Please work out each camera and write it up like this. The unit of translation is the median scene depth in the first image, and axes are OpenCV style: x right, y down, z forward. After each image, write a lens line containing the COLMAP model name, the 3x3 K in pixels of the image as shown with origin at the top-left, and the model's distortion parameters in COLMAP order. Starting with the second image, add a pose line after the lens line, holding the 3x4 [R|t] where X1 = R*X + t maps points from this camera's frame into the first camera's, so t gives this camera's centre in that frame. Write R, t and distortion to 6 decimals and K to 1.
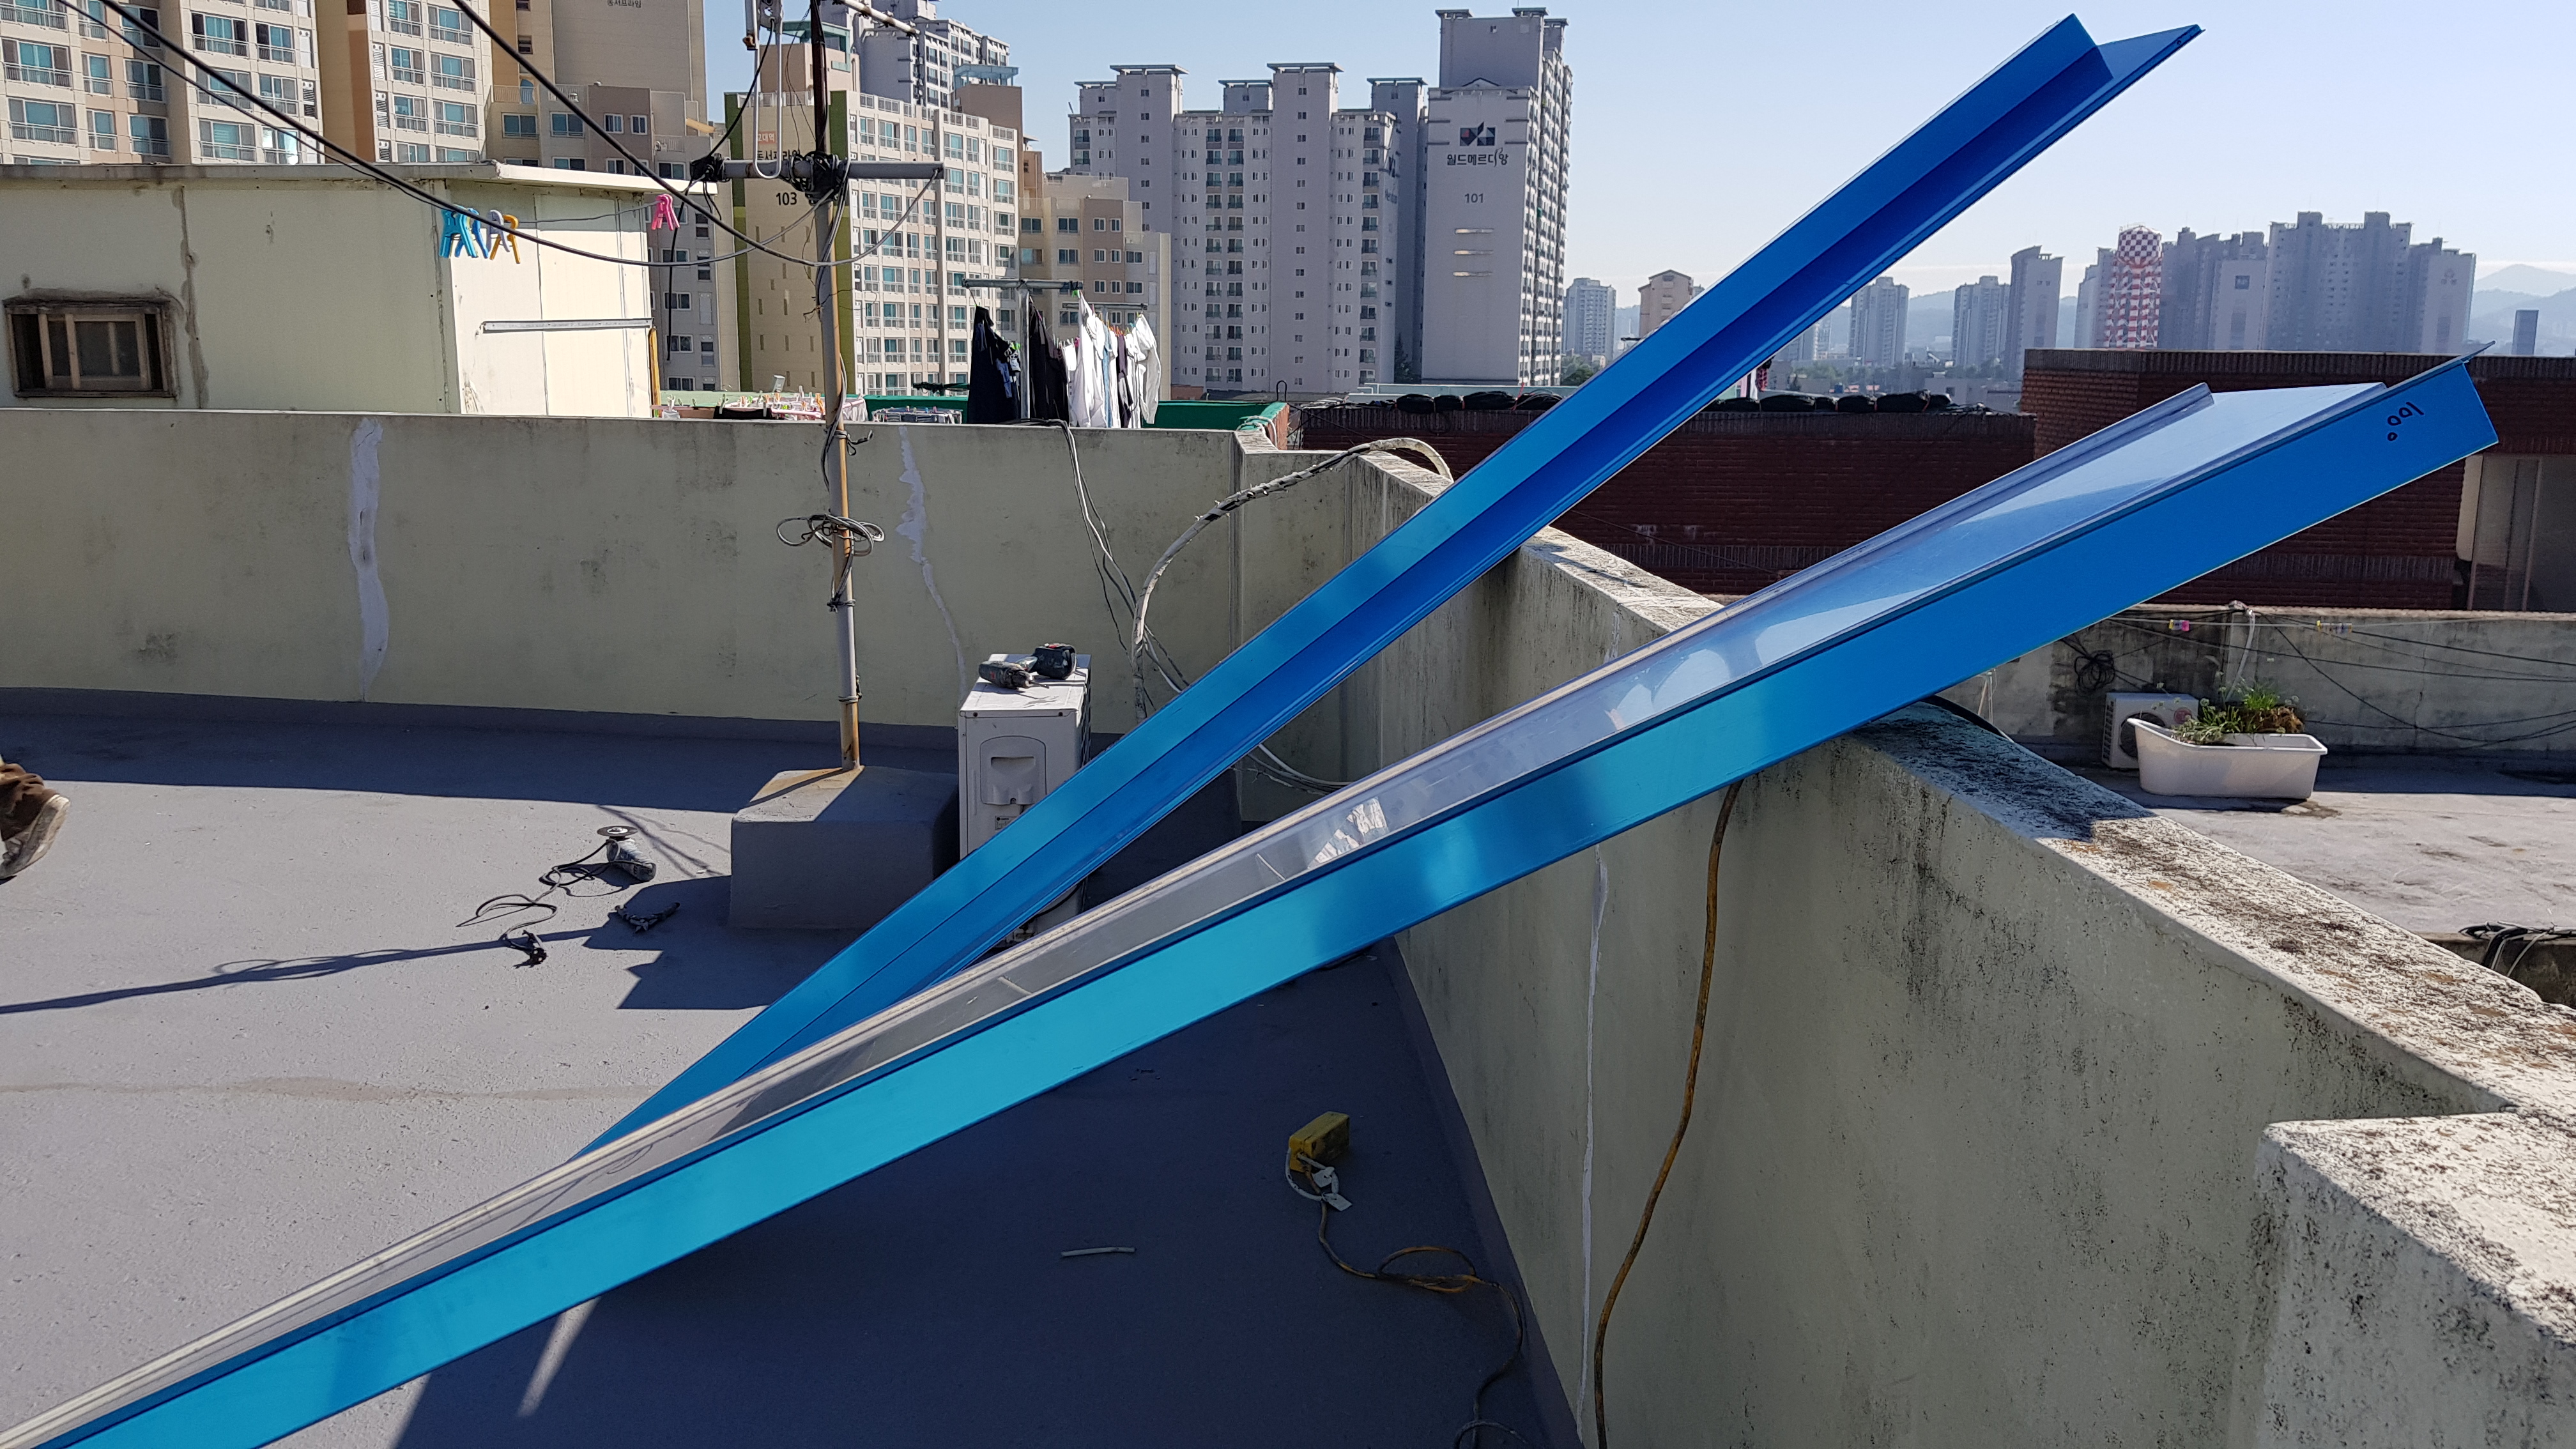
lens RADIAL K [[2106.2, 0, 1294.9], [0, 2106.2, 689.2], [0, 0, 1]] dist [0.117057, -0.205052]
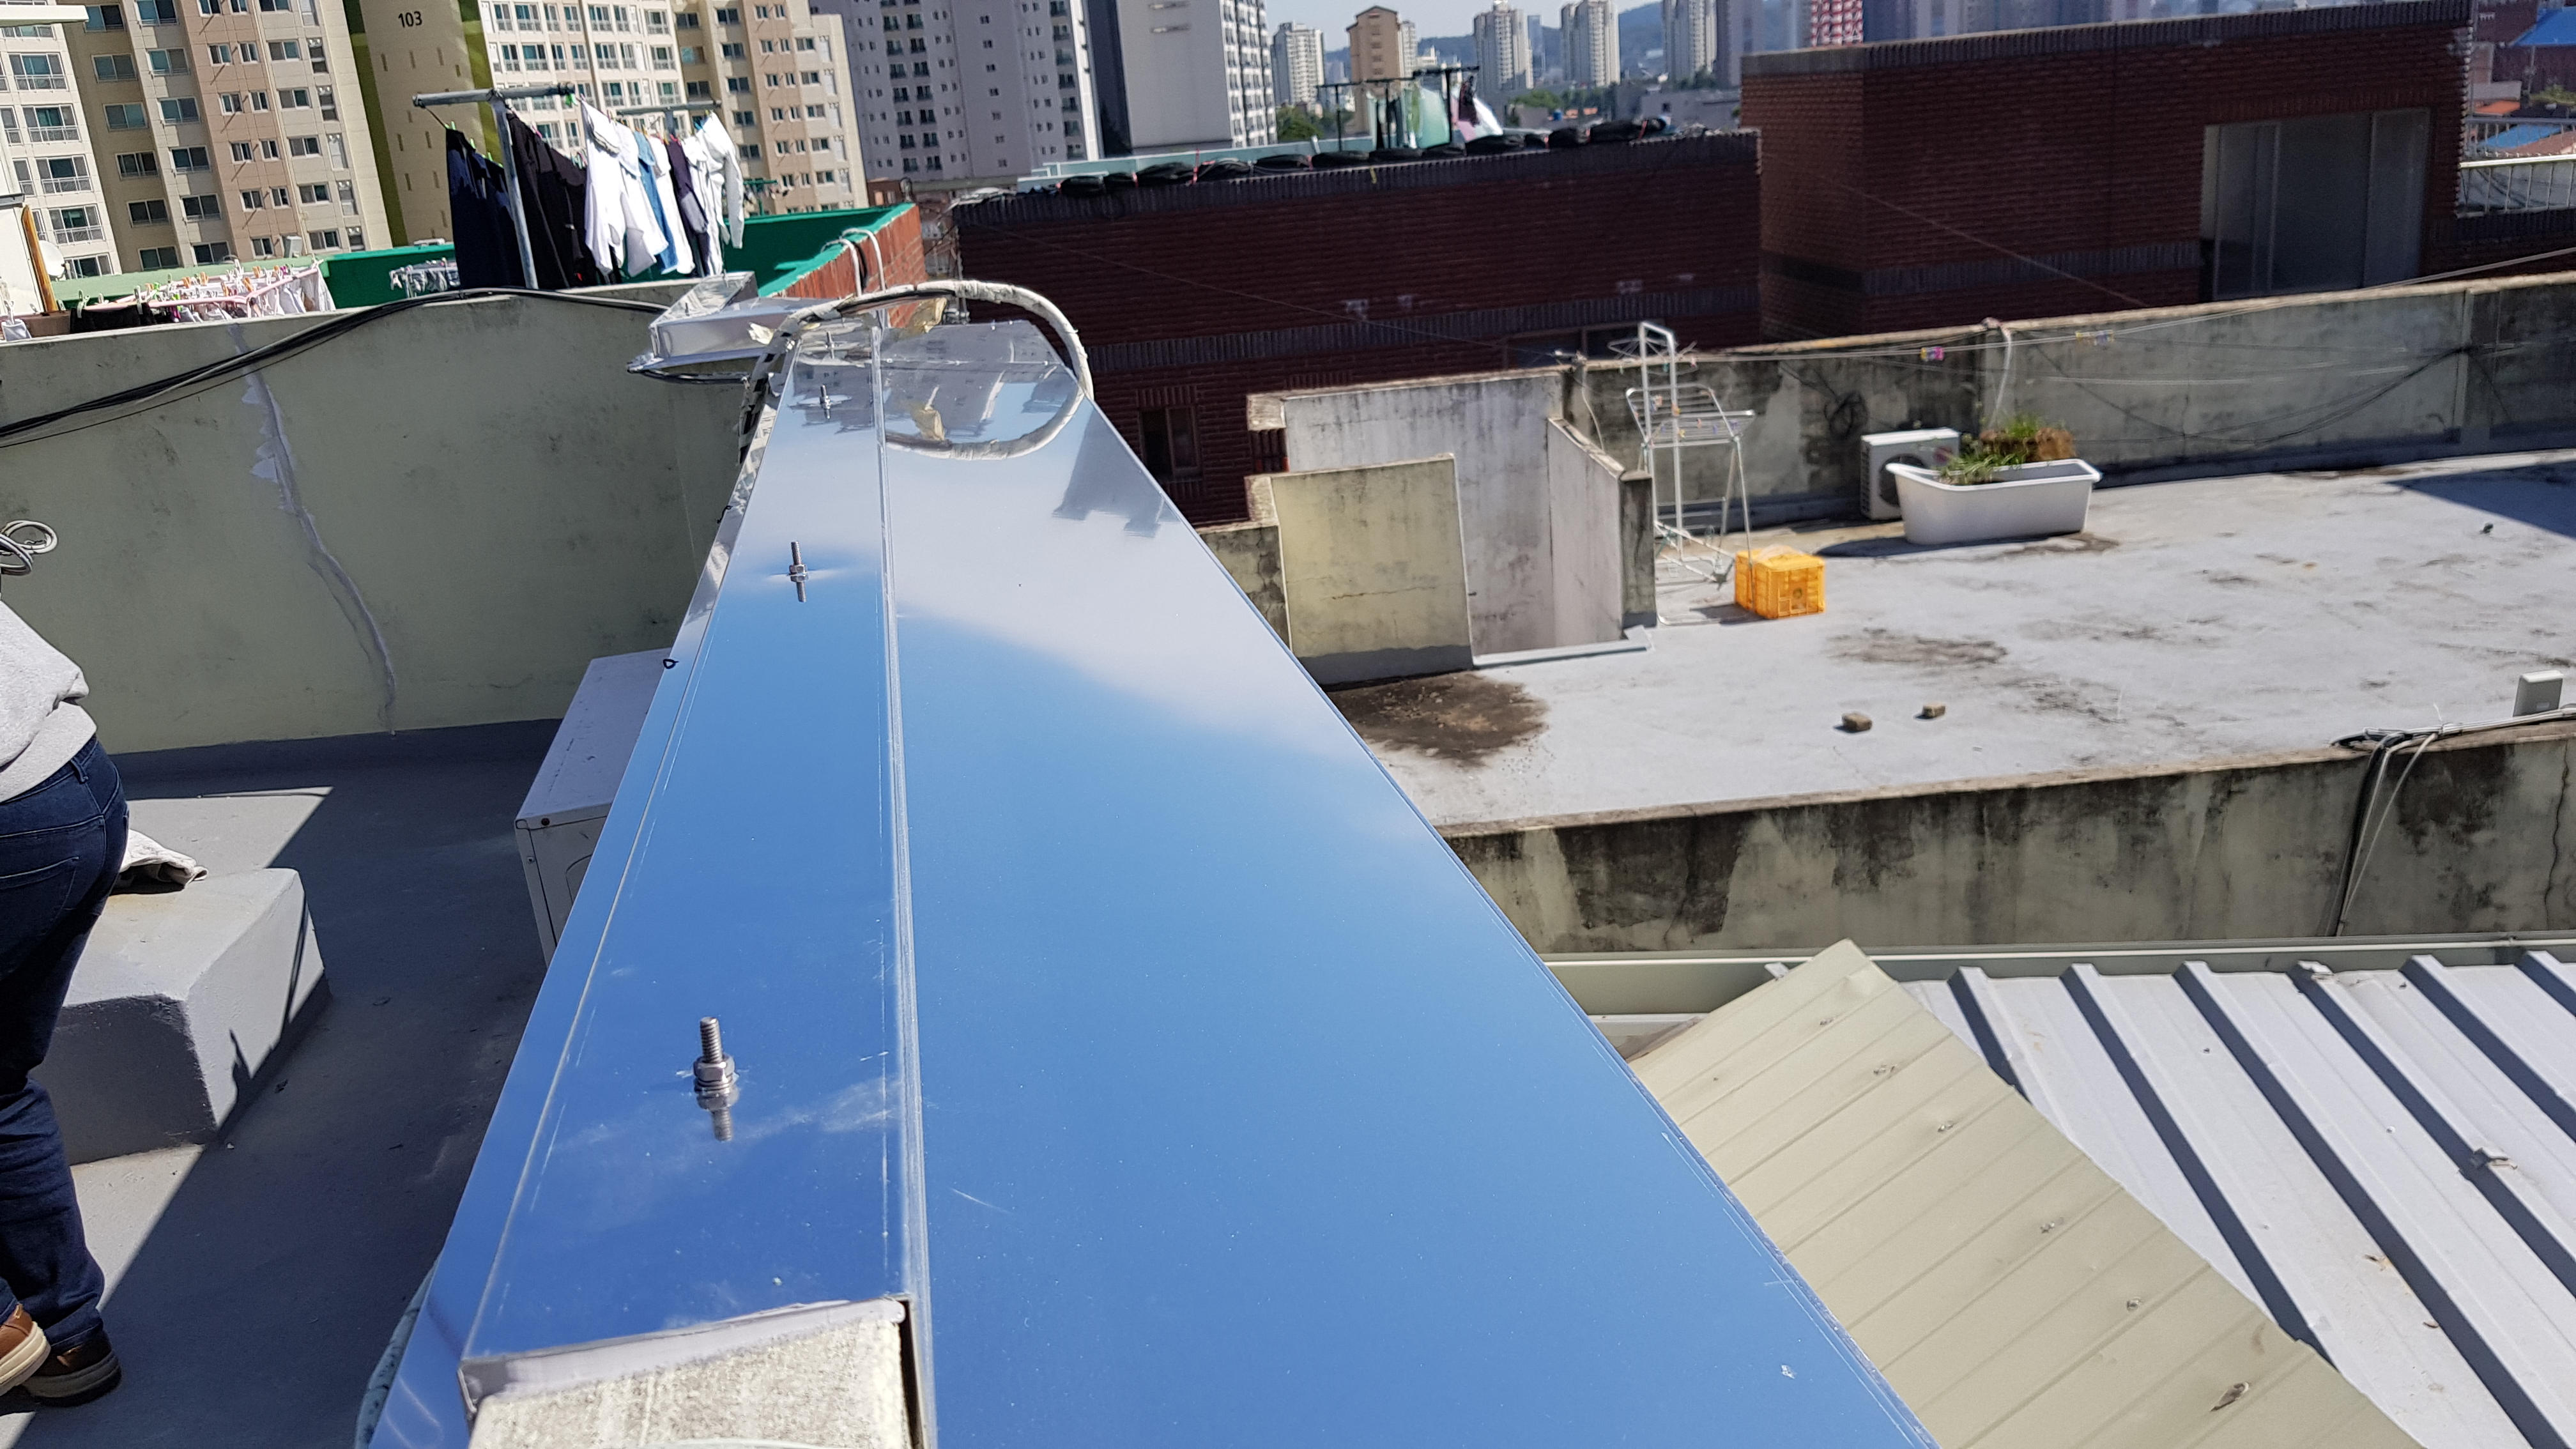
lens RADIAL K [[2095.2, 0, 1326.9], [0, 2095.2, 730.0], [0, 0, 1]] dist [0.136462, -0.370411]
pose [[0.984942, -0.133445, 0.109918, 0.040864], [0.118685, 0.984205, 0.131358, -0.020532], [-0.125711, -0.116334, 0.985222, 0.126876]]
